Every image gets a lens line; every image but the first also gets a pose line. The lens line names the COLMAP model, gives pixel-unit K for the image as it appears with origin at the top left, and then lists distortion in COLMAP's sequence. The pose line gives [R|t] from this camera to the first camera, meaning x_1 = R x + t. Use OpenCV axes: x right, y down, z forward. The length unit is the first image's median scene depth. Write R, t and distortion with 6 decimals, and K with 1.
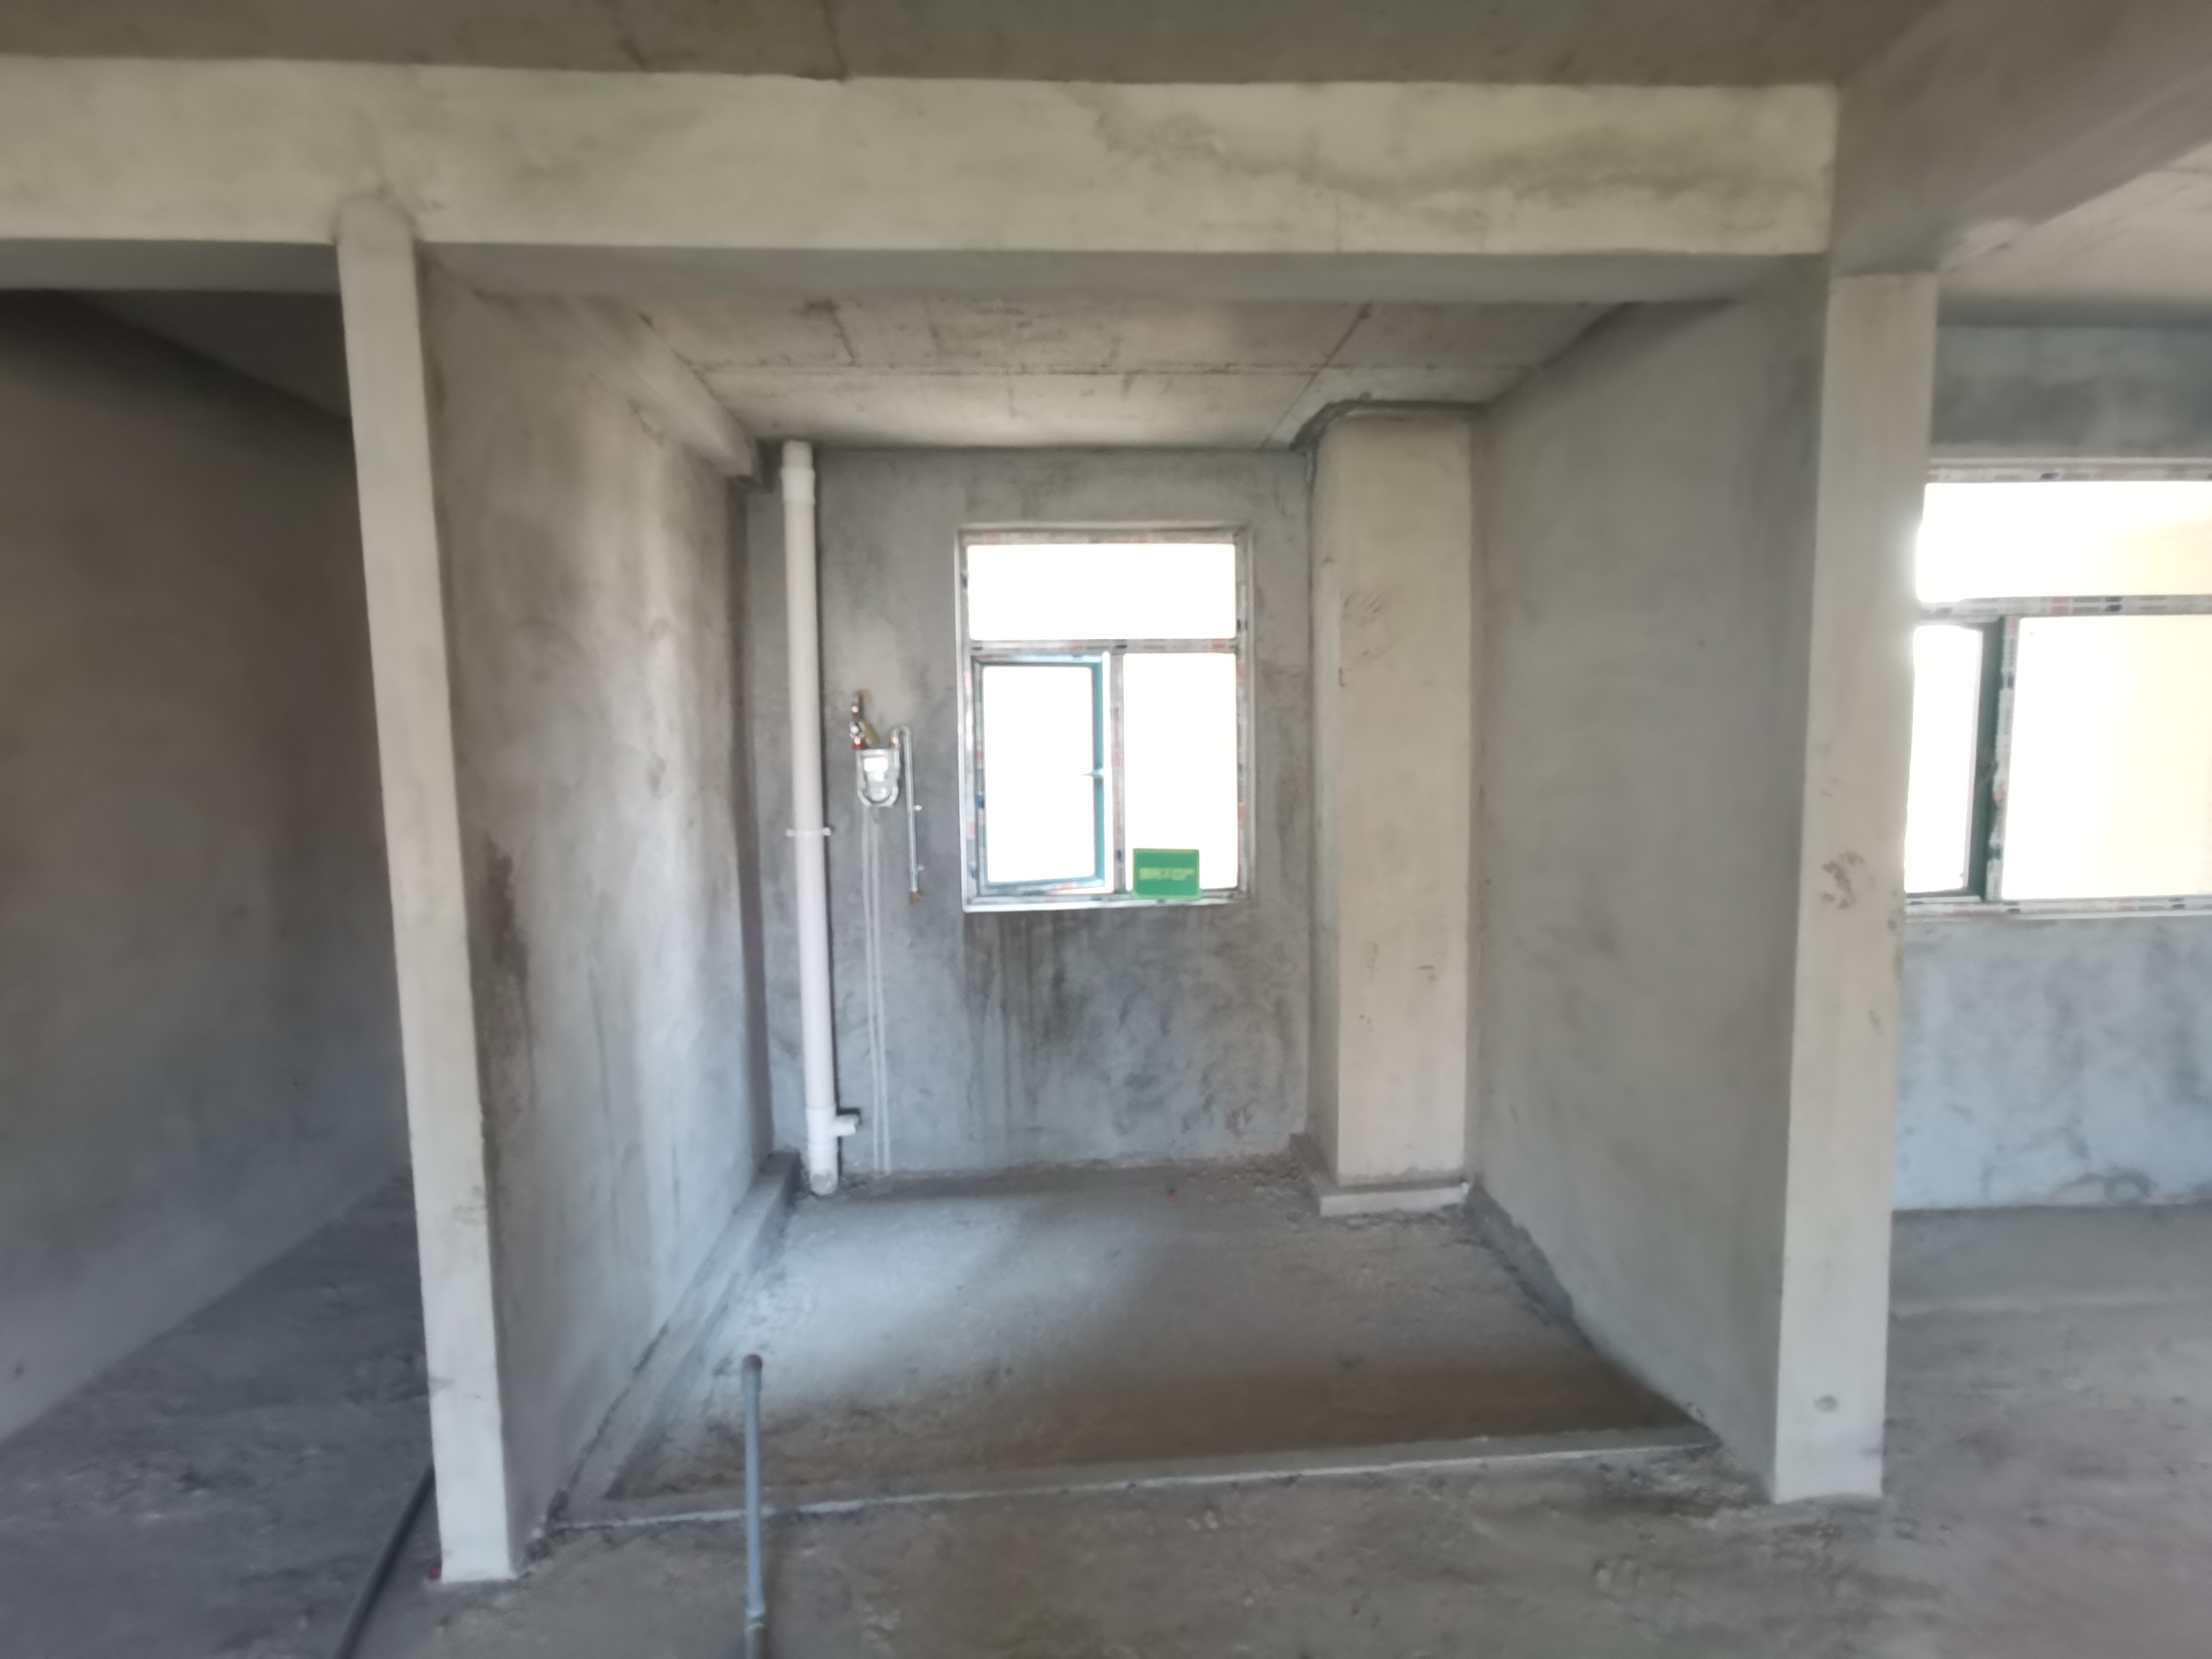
lens RADIAL K [[1062.3, 0, 1115.6], [0, 1062.3, 828.3], [0, 0, 1]] dist [-0.031705, 0.031940]
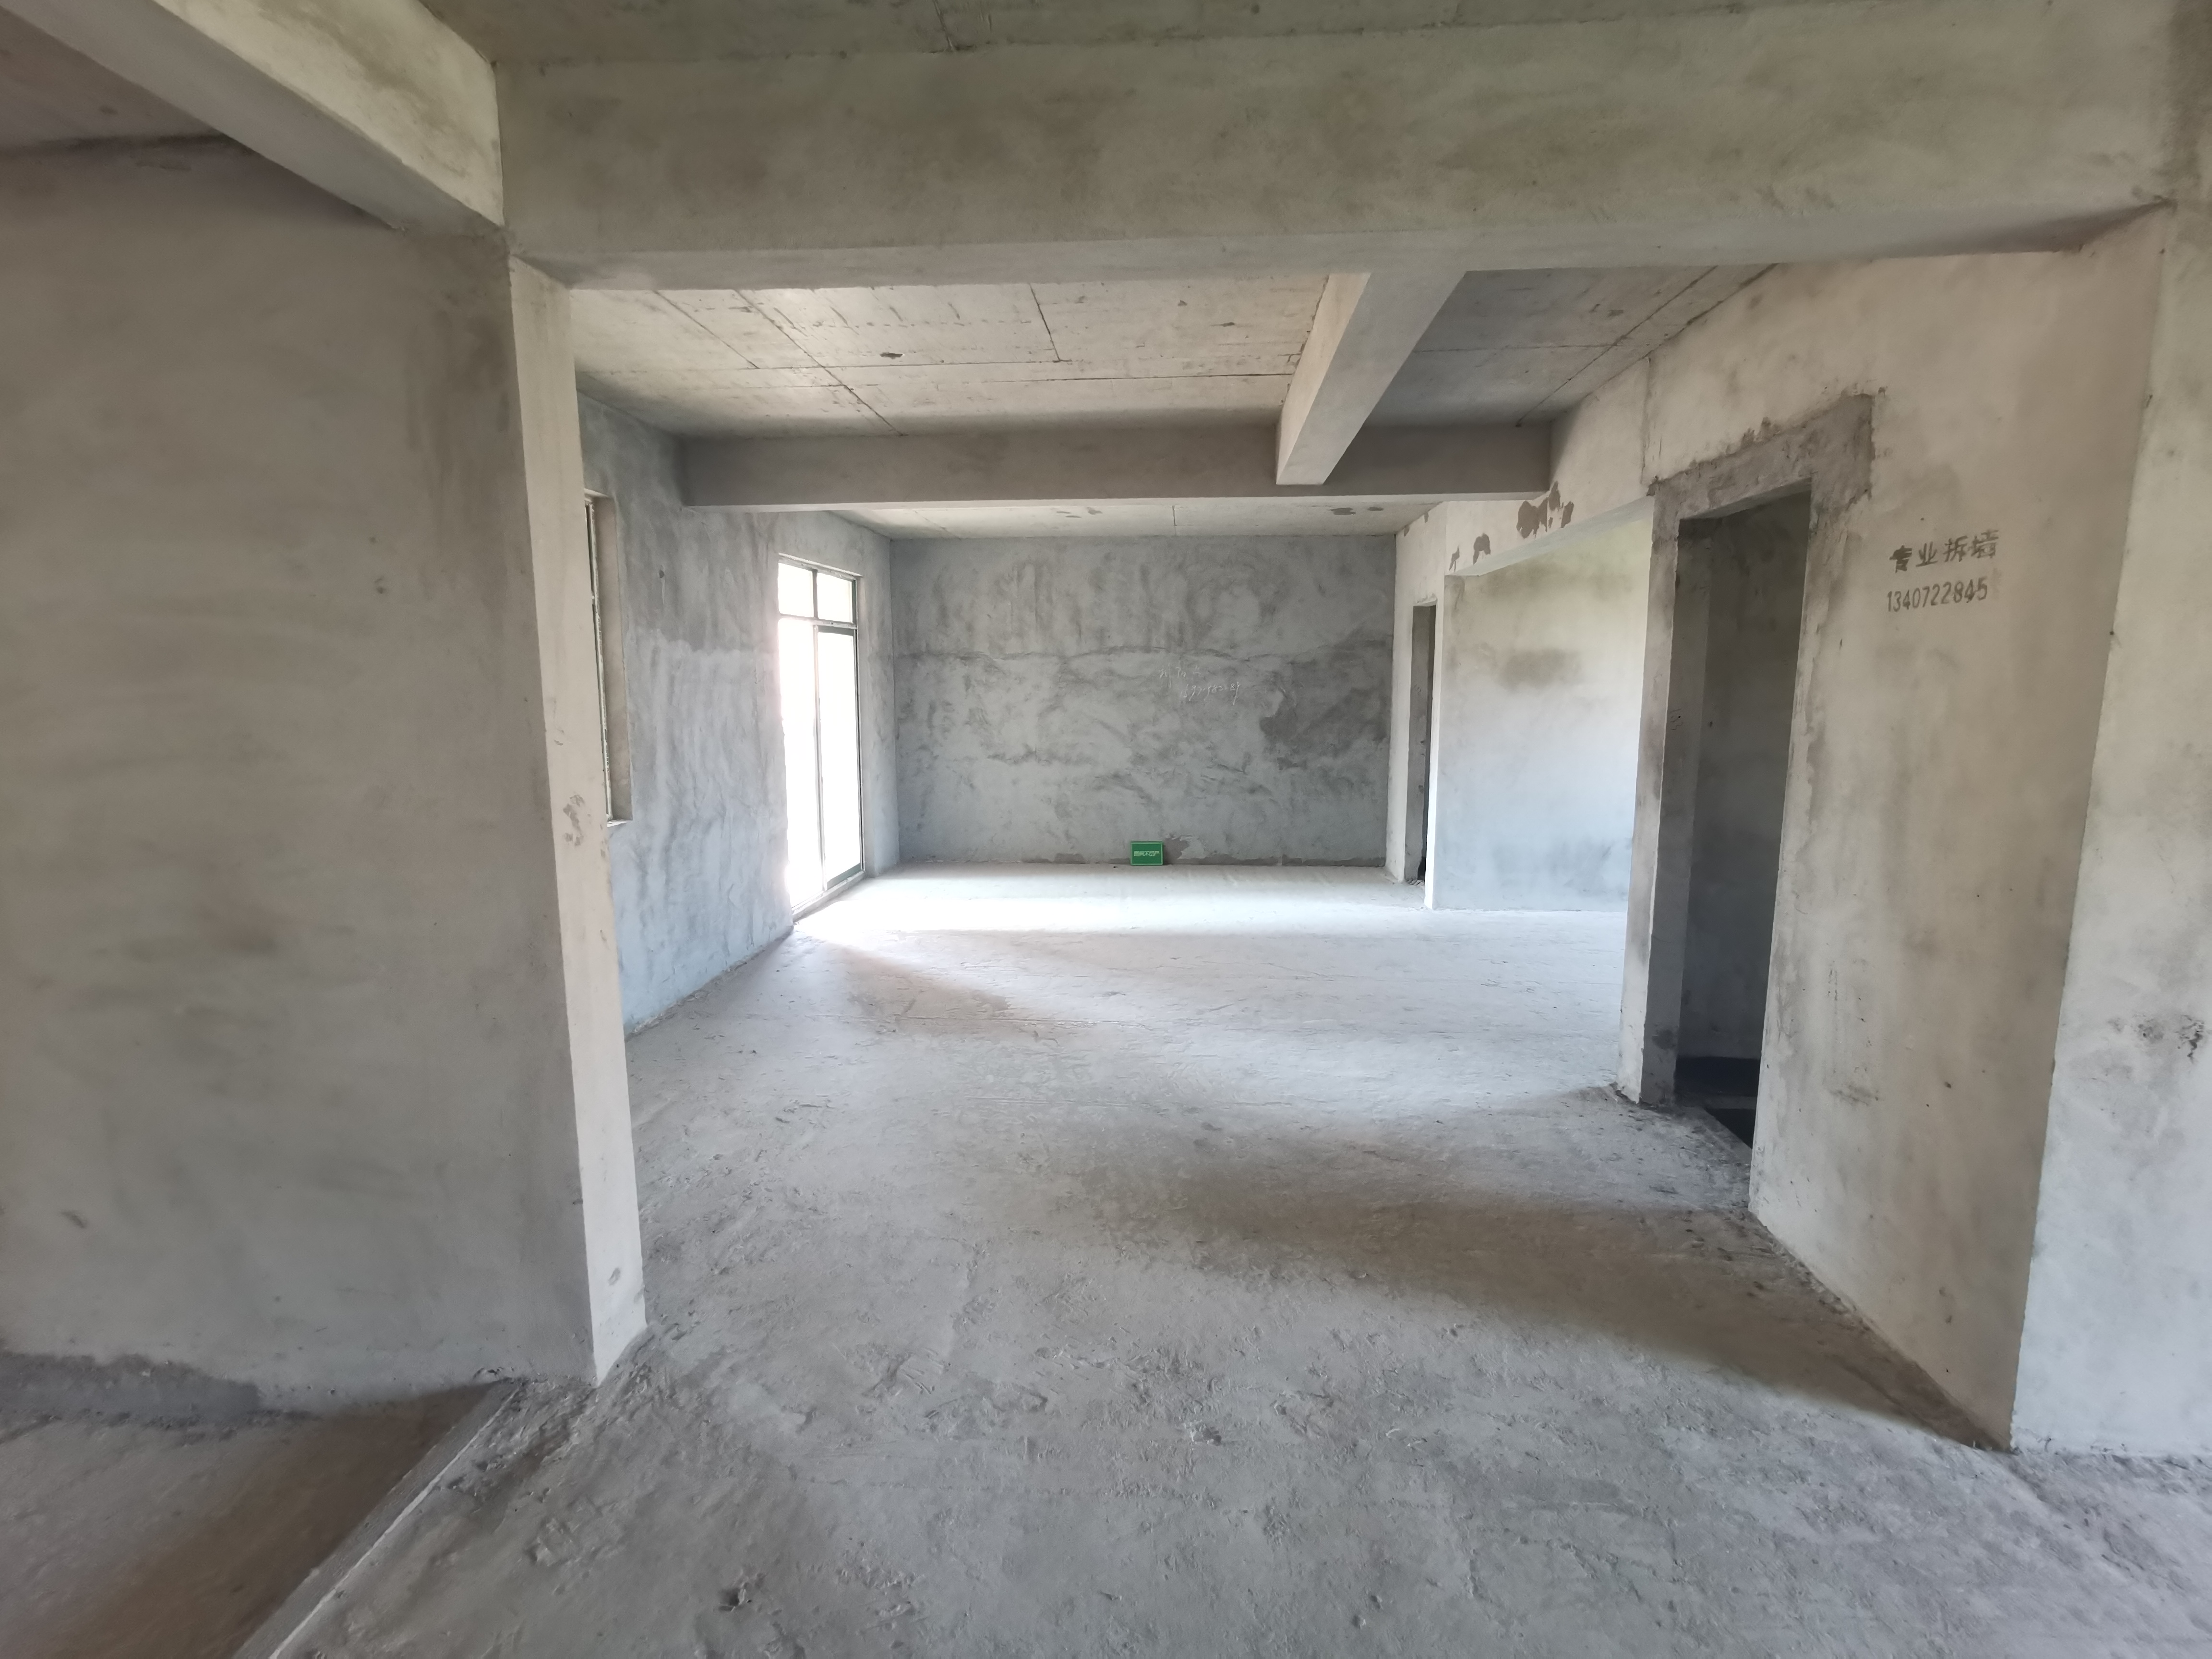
lens RADIAL K [[1062.3, 0, 1115.6], [0, 1062.3, 828.3], [0, 0, 1]] dist [-0.031705, 0.031940]
pose [[0.136653, -0.123279, 0.982918, -0.200895], [0.090730, 0.989613, 0.111505, -0.009281], [-0.986455, 0.073943, 0.146419, 0.167274]]
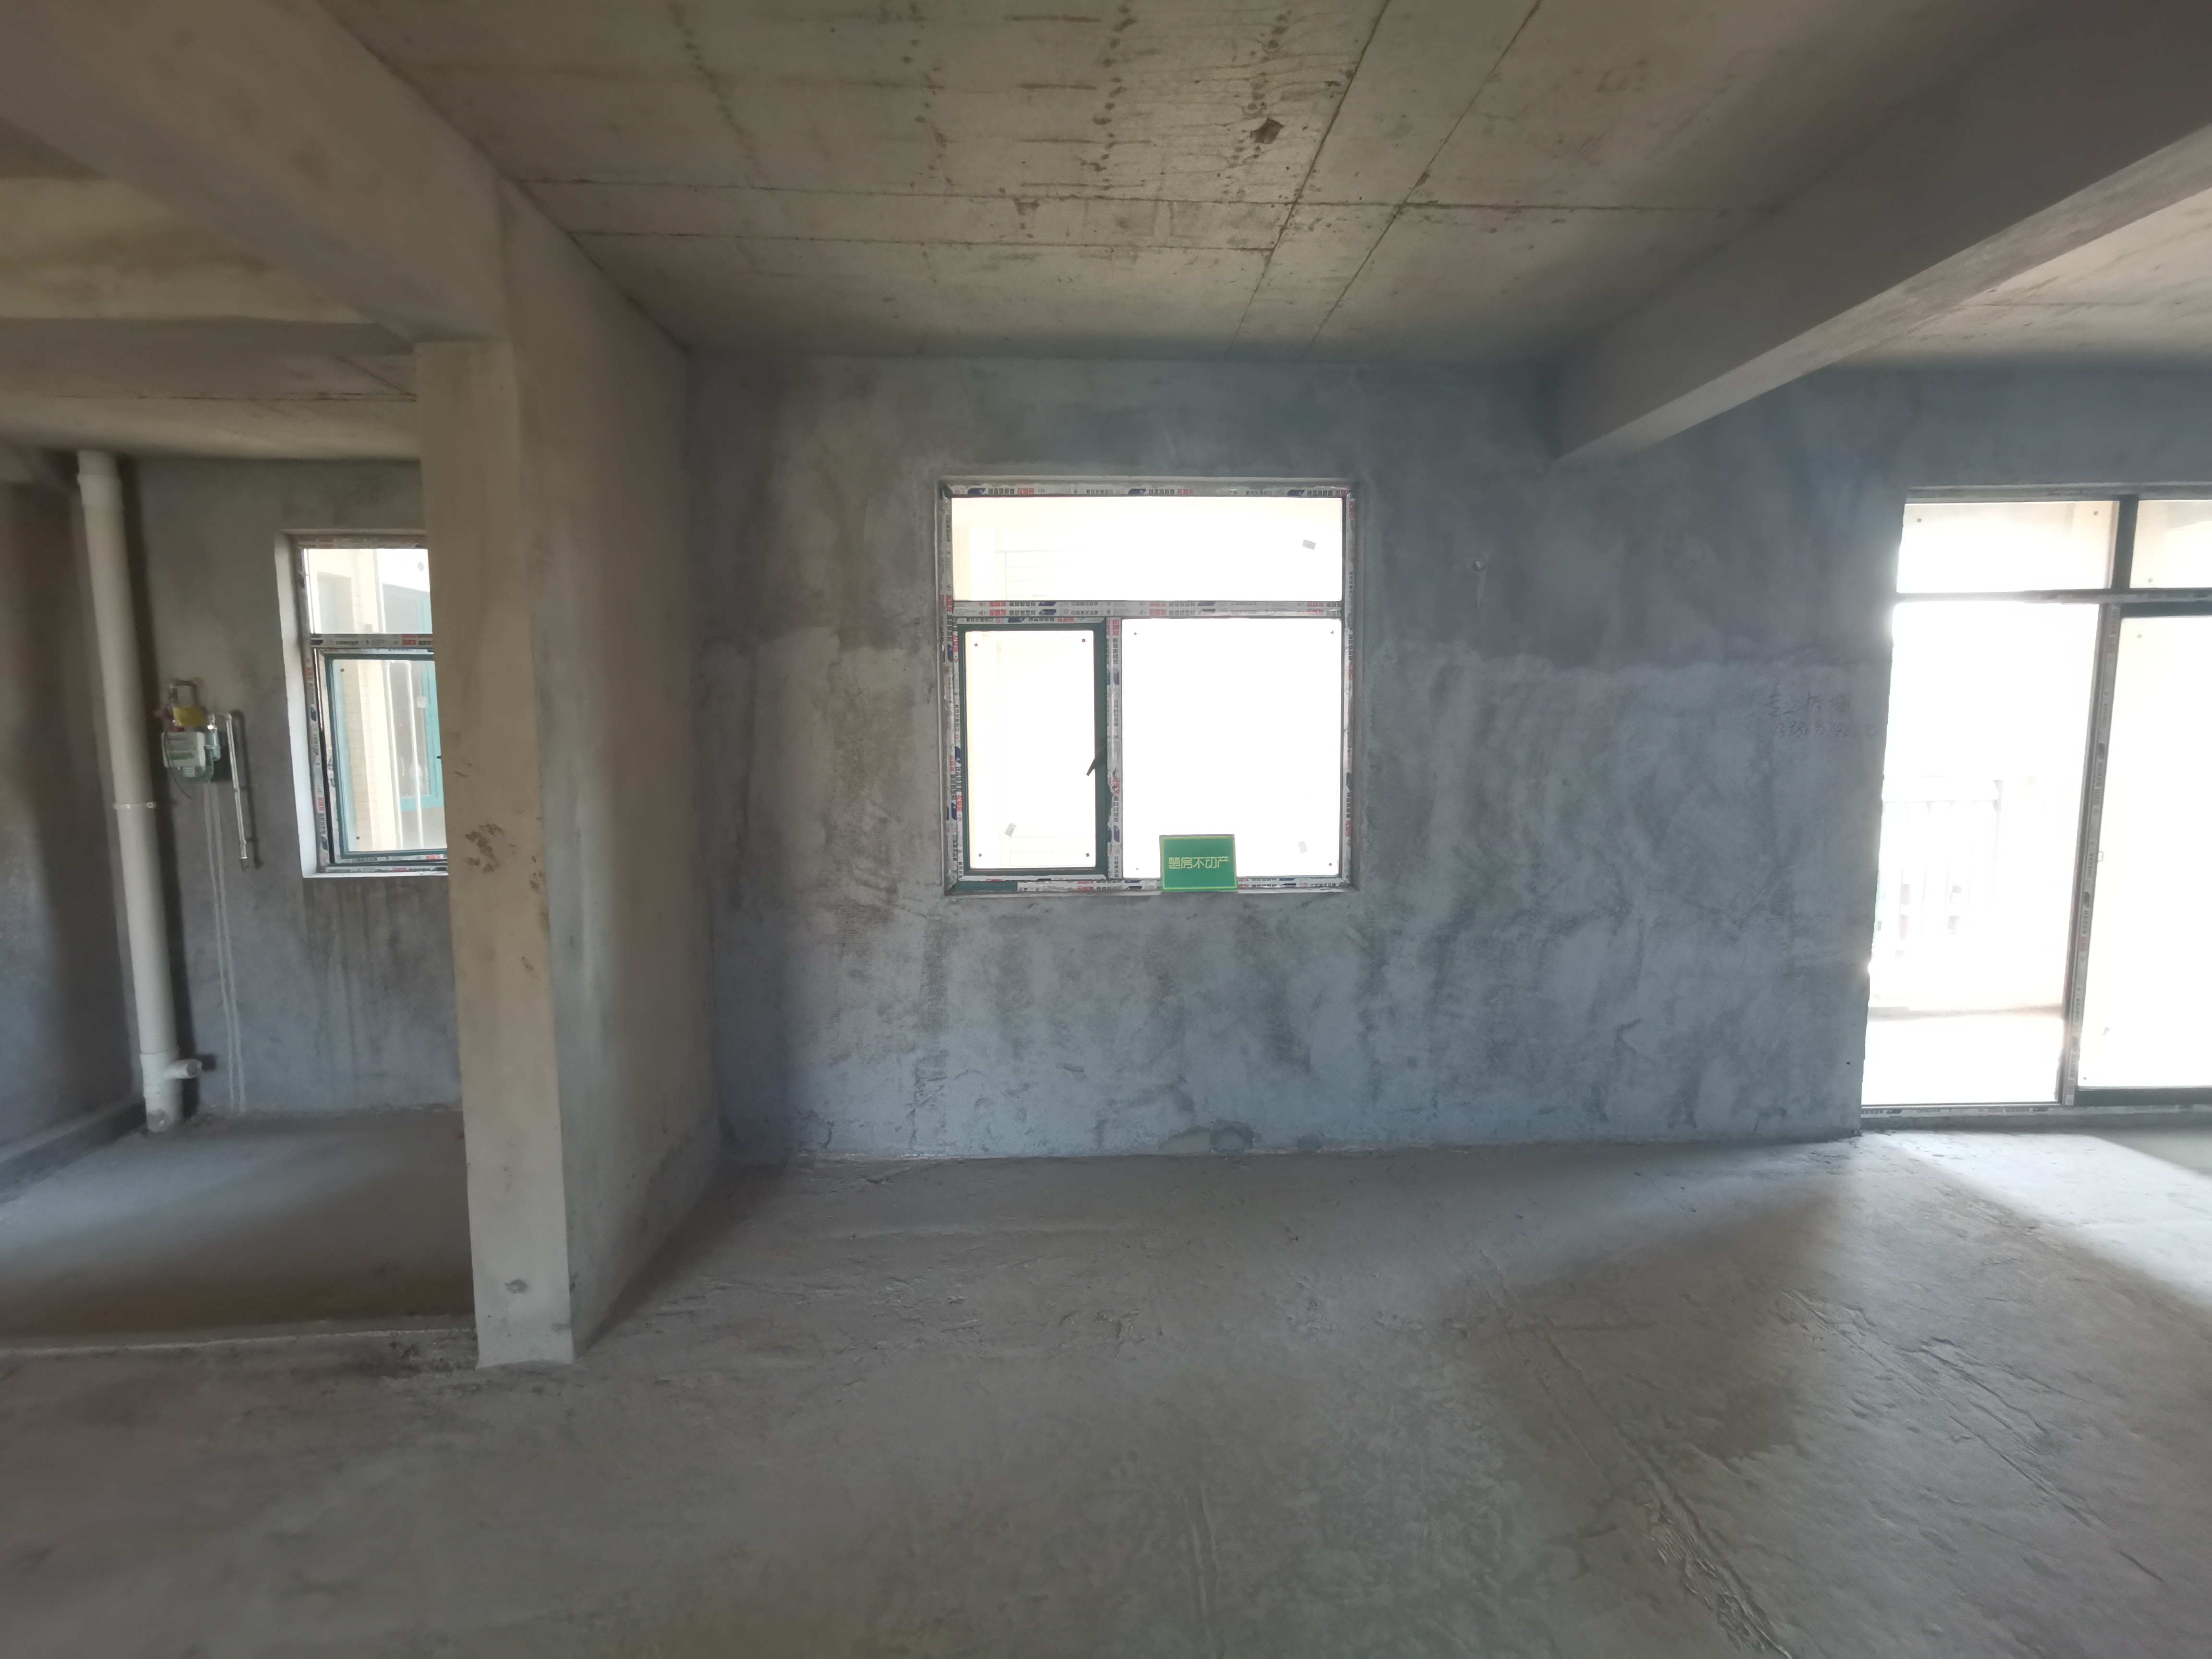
lens RADIAL K [[1070.1, 0, 1106.0], [0, 1070.1, 829.5], [0, 0, 1]] dist [-0.039591, 0.035813]
pose [[0.999663, 0.011703, -0.023158, 0.863966], [-0.011383, 0.999839, 0.013890, 0.002586], [0.023317, -0.013621, 0.999635, -0.107715]]
